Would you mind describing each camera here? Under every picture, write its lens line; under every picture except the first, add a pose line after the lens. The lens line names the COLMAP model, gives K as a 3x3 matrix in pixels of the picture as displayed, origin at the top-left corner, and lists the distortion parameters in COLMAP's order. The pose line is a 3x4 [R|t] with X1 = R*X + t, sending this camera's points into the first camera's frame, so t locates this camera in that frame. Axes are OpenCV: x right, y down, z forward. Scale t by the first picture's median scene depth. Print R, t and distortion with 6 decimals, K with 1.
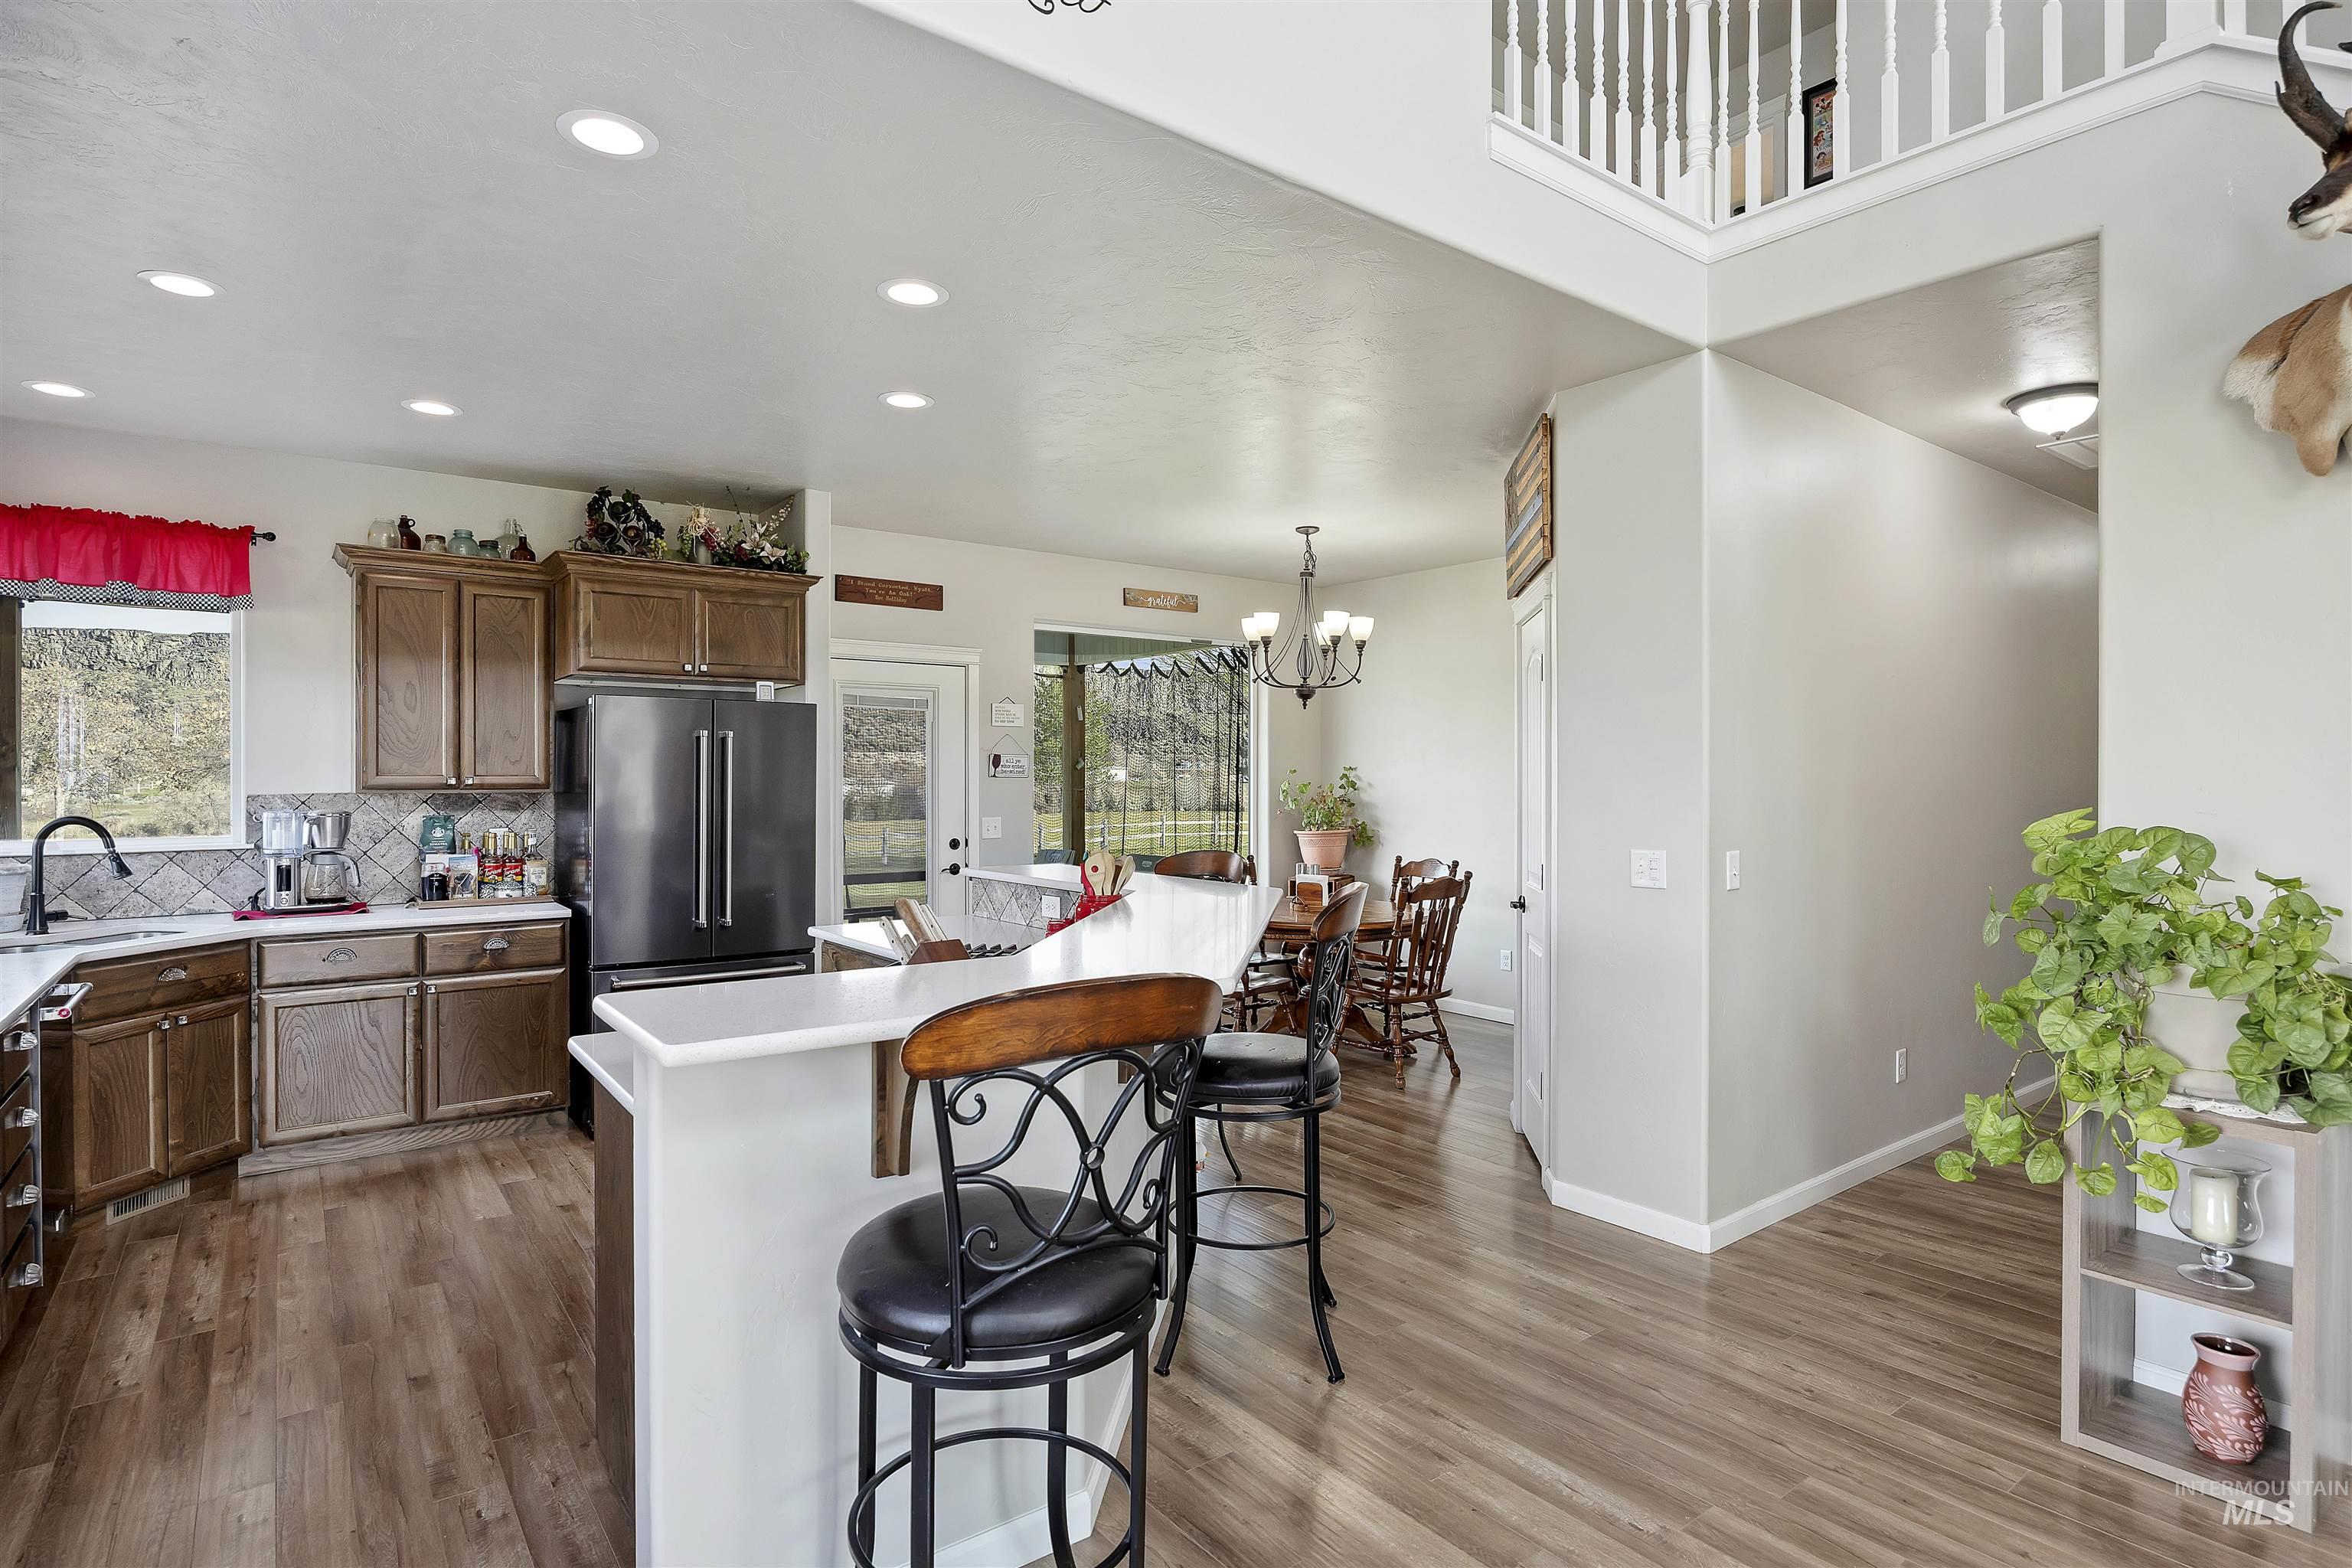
lens RADIAL K [[1203.7, 0, 1168.9], [0, 1203.7, 781.6], [0, 0, 1]] dist [-0.004215, -0.001335]
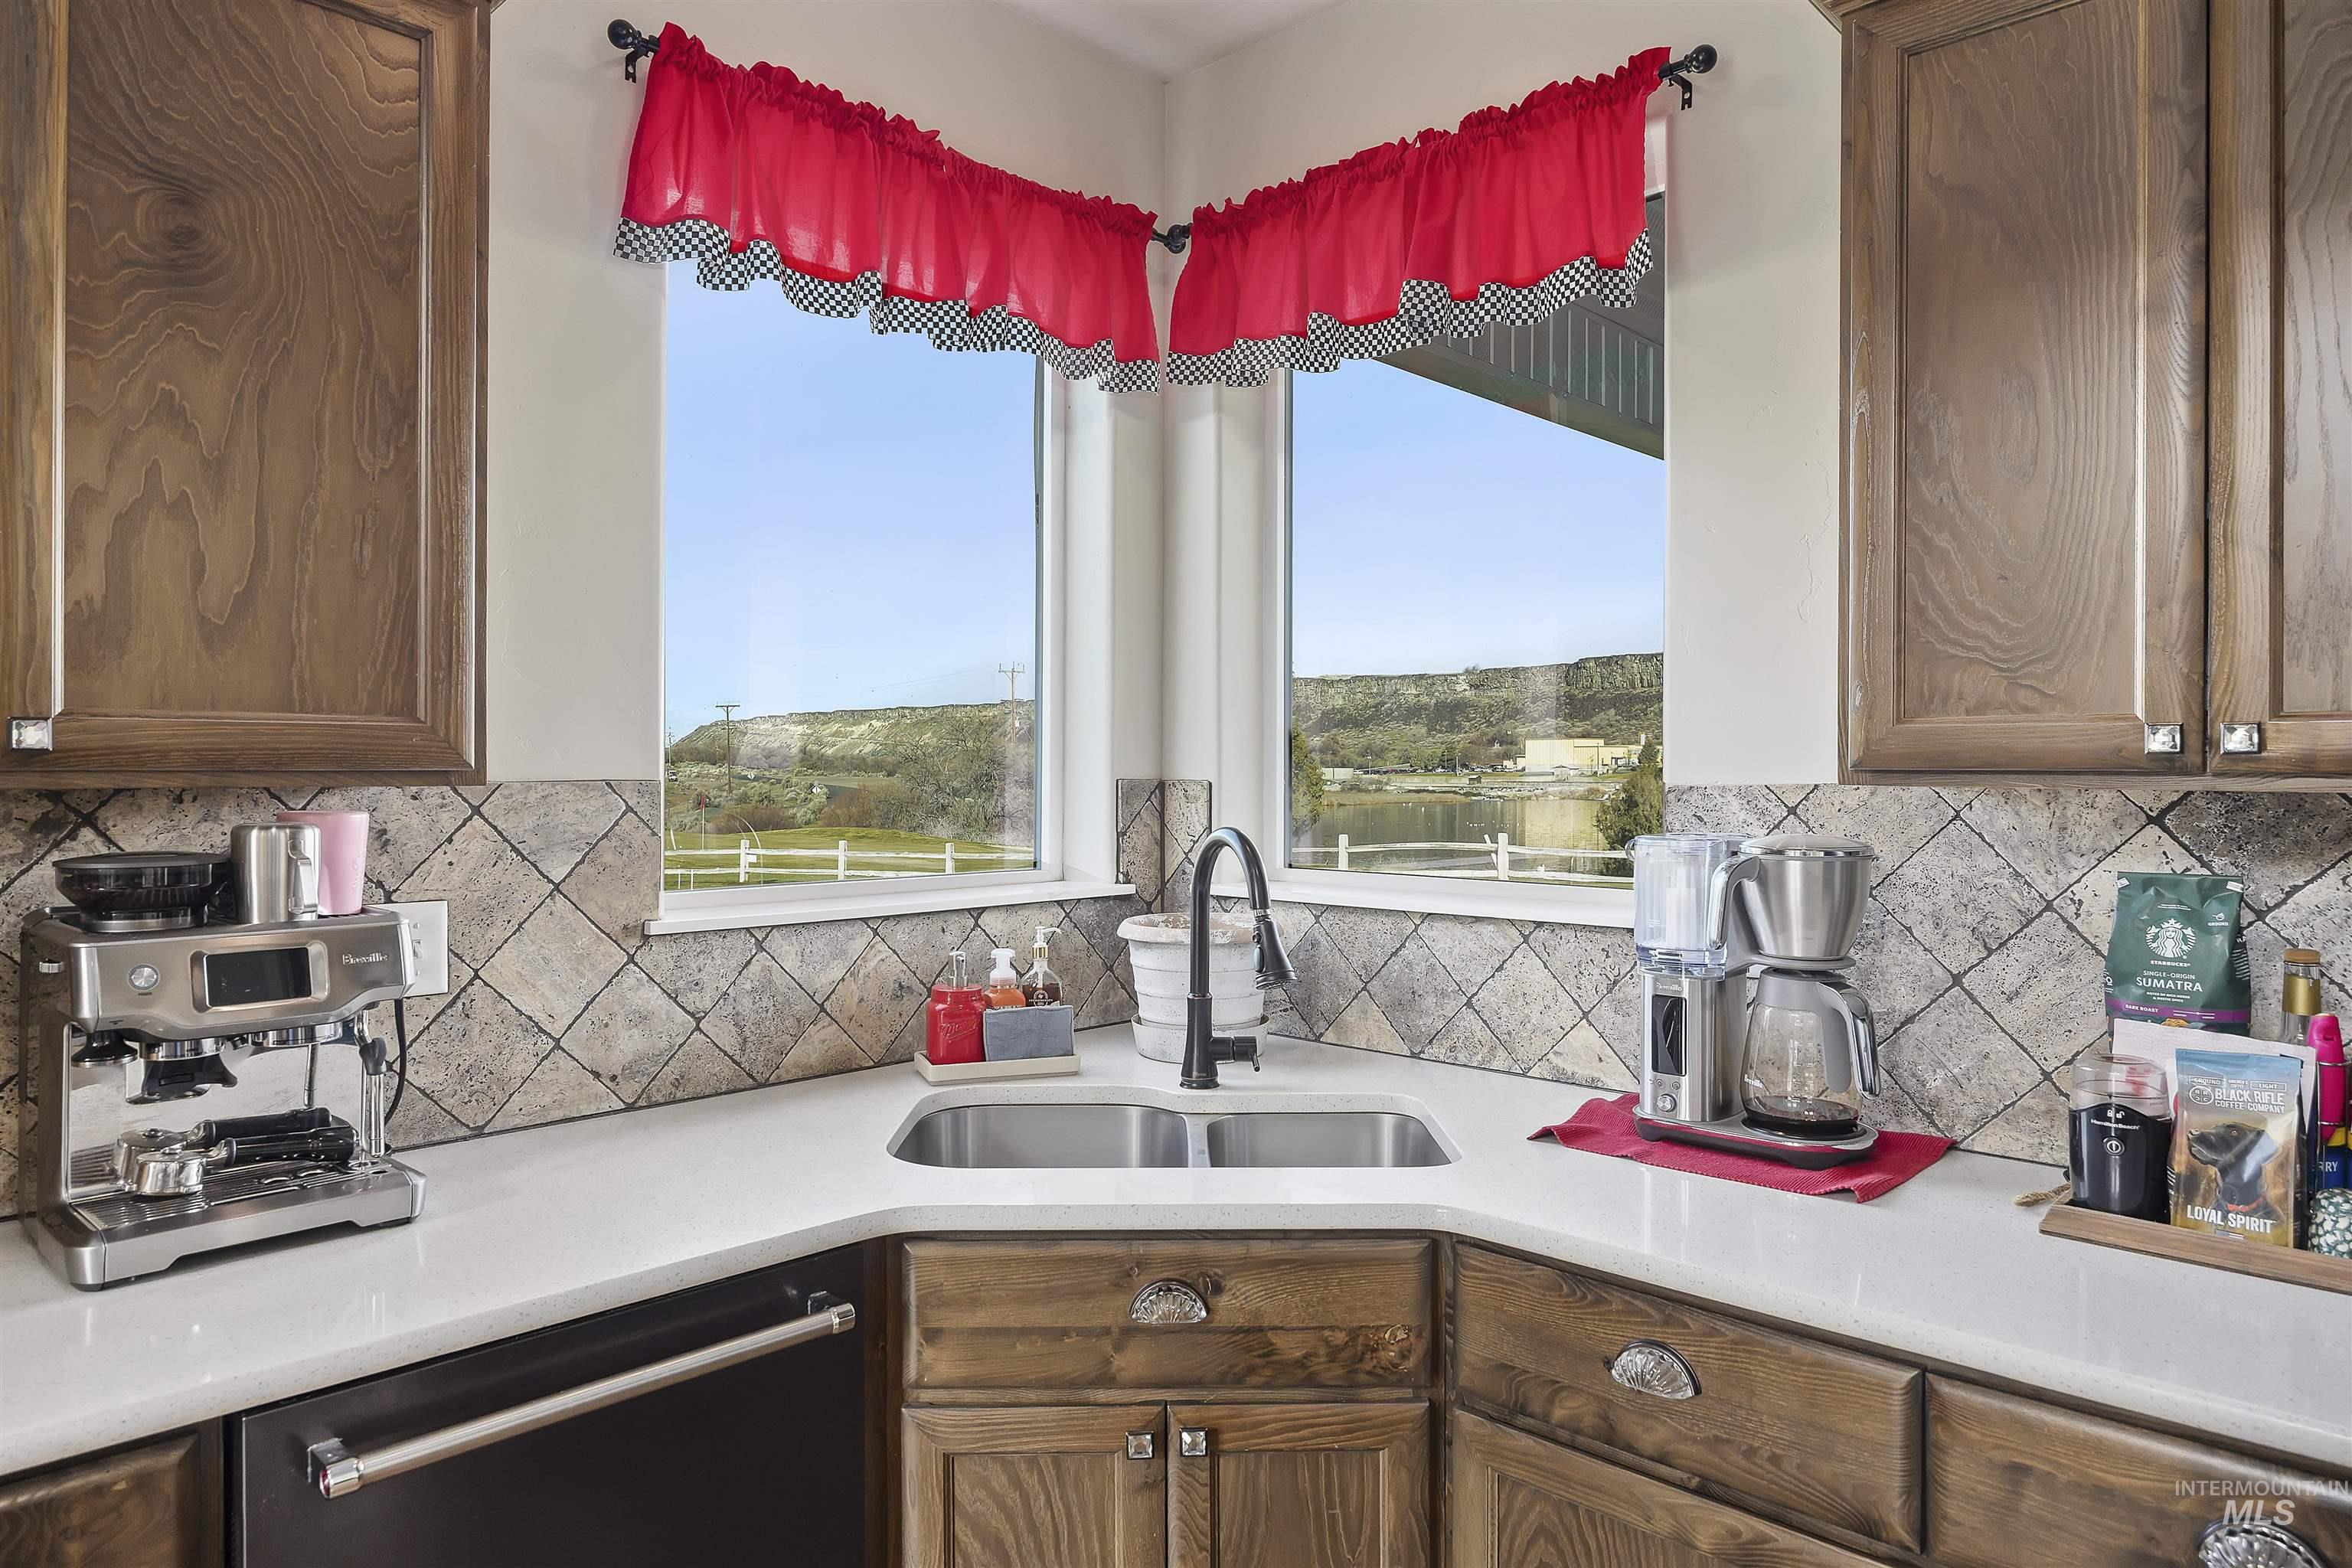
lens RADIAL K [[1438.7, 0, 1185.3], [0, 1438.7, 772.4], [0, 0, 1]] dist [0.001725, -0.000102]
pose [[0.163242, 0.003895, -0.986578, -0.340722], [-0.005175, 0.999982, 0.003092, 0.006222], [0.986572, 0.004601, 0.163259, 0.752169]]
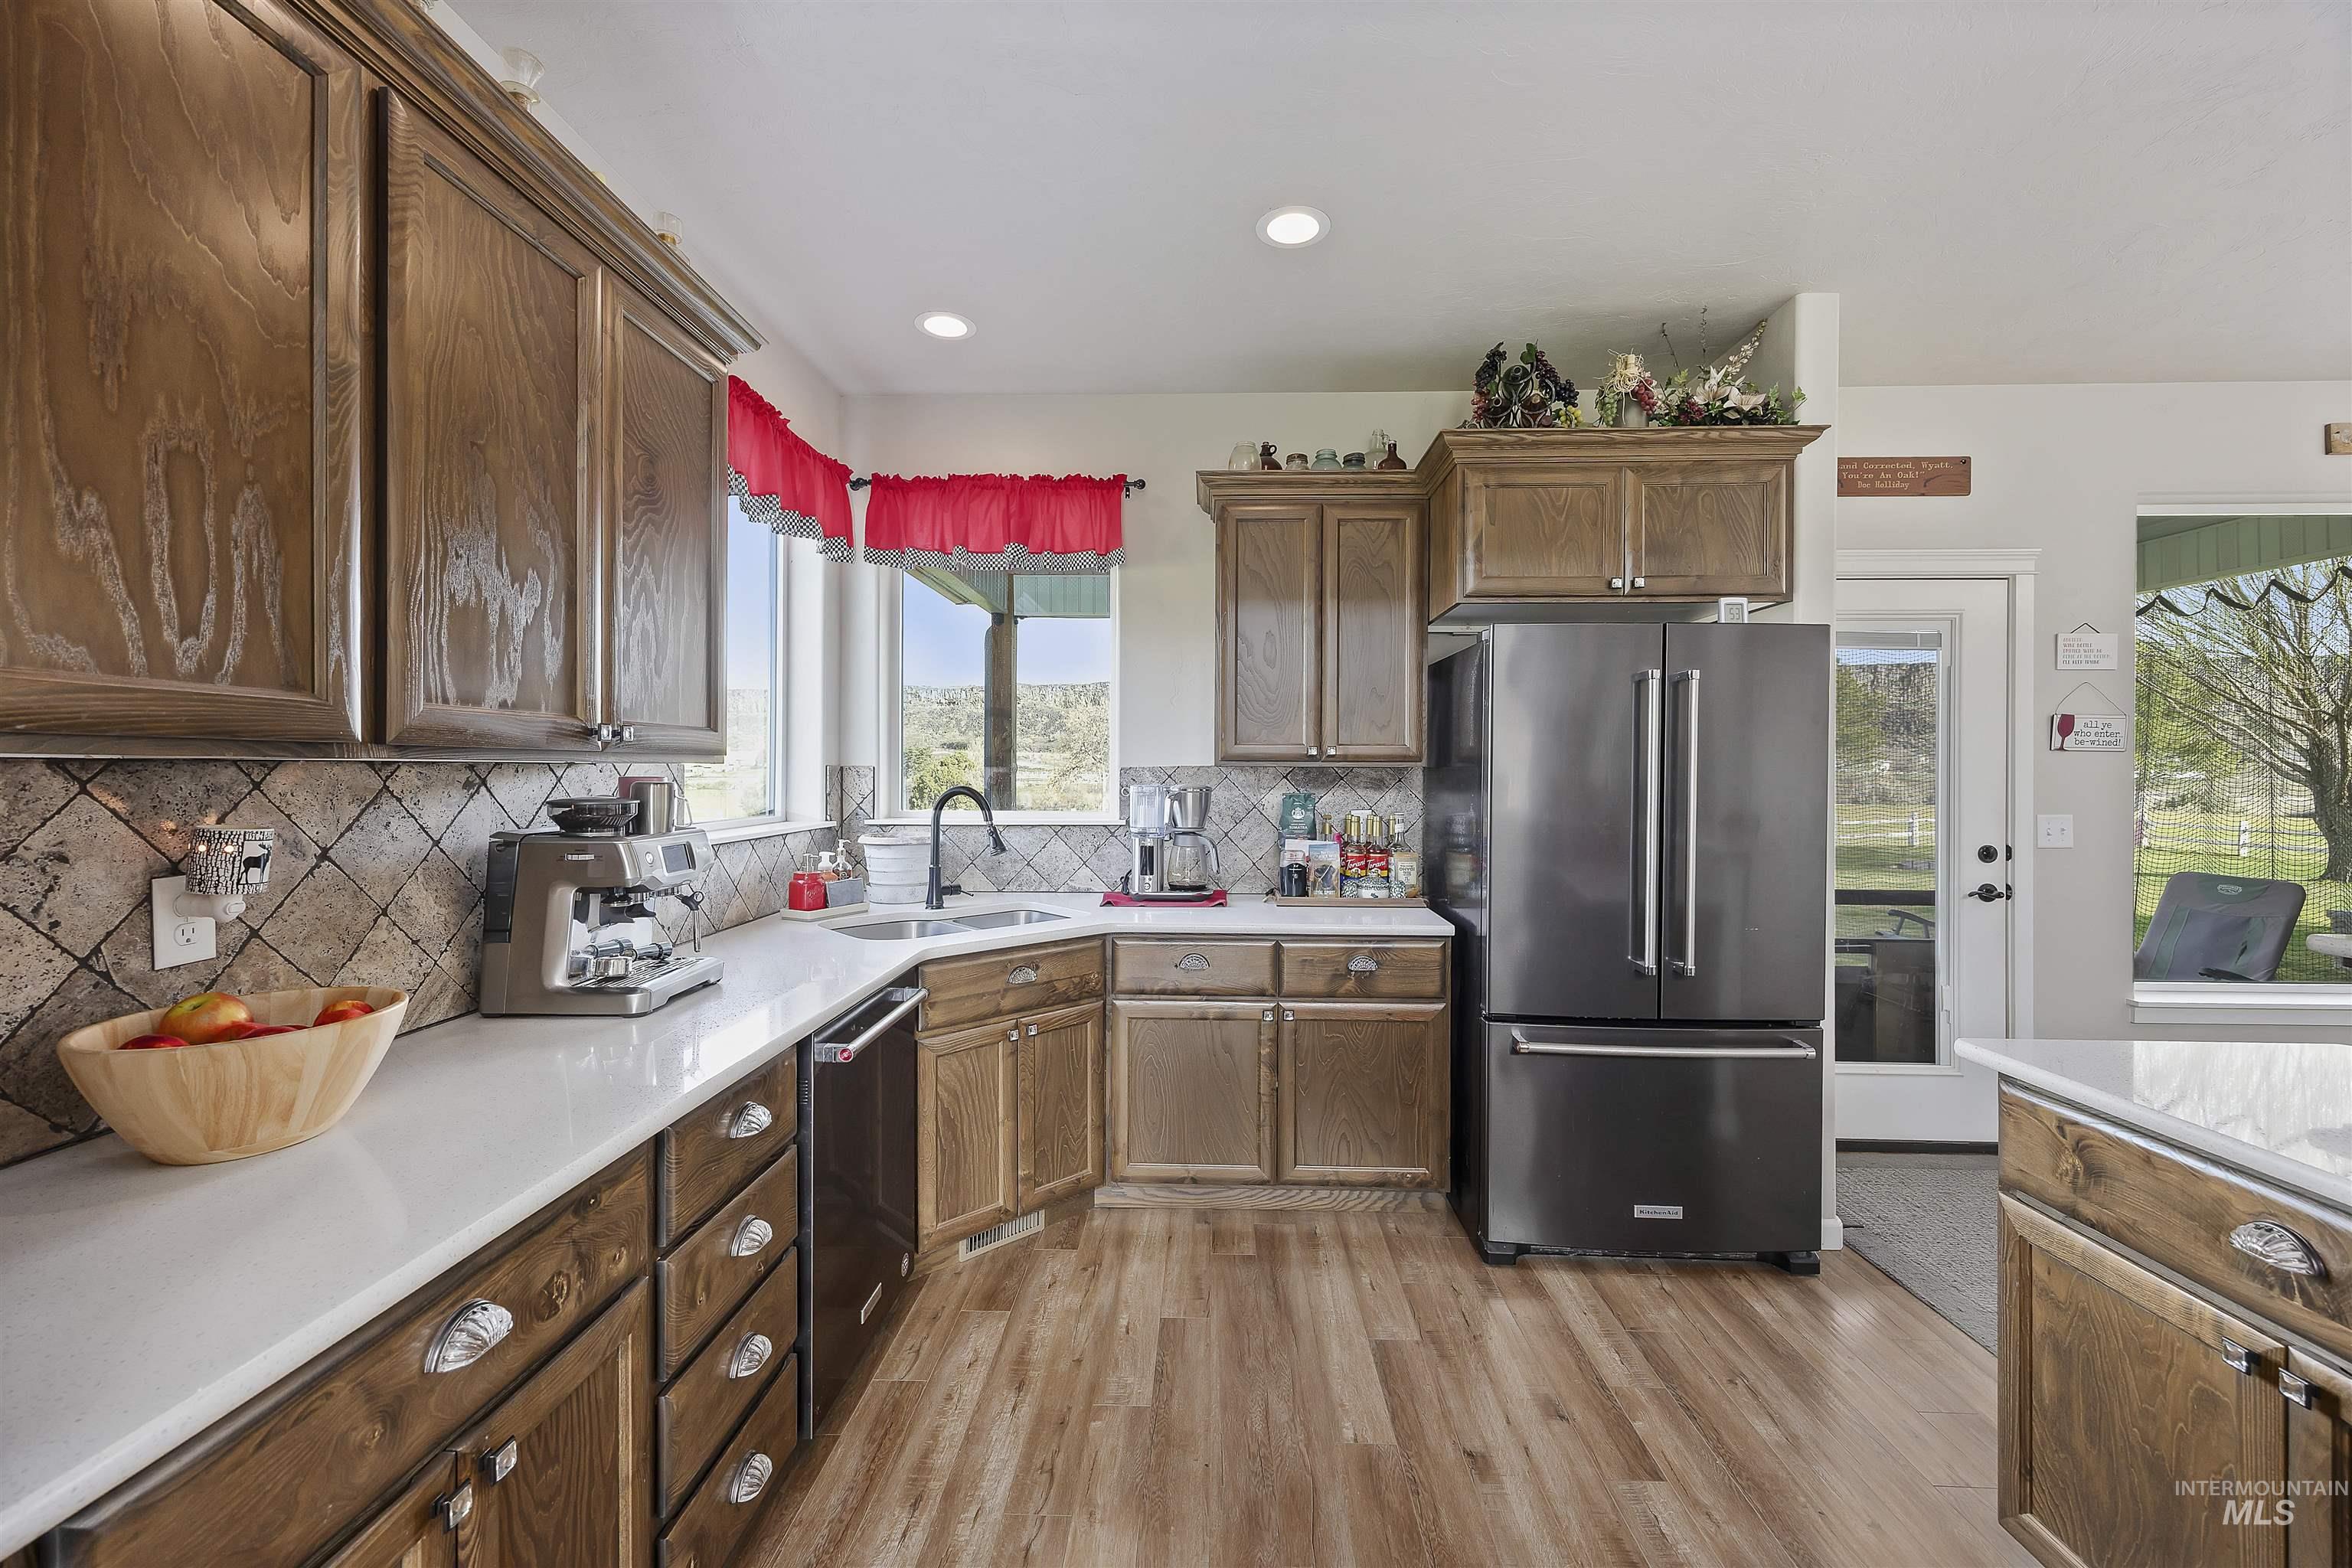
lens RADIAL K [[938.9, 0, 1175.4], [0, 938.9, 768.6], [0, 0, 1]] dist [0.003244, -0.000227]
pose [[0.777984, 0.003894, -0.628271, -0.268208], [-0.006635, 0.999976, -0.002018, 0.013096], [0.628248, 0.005738, 0.777992, 0.444738]]
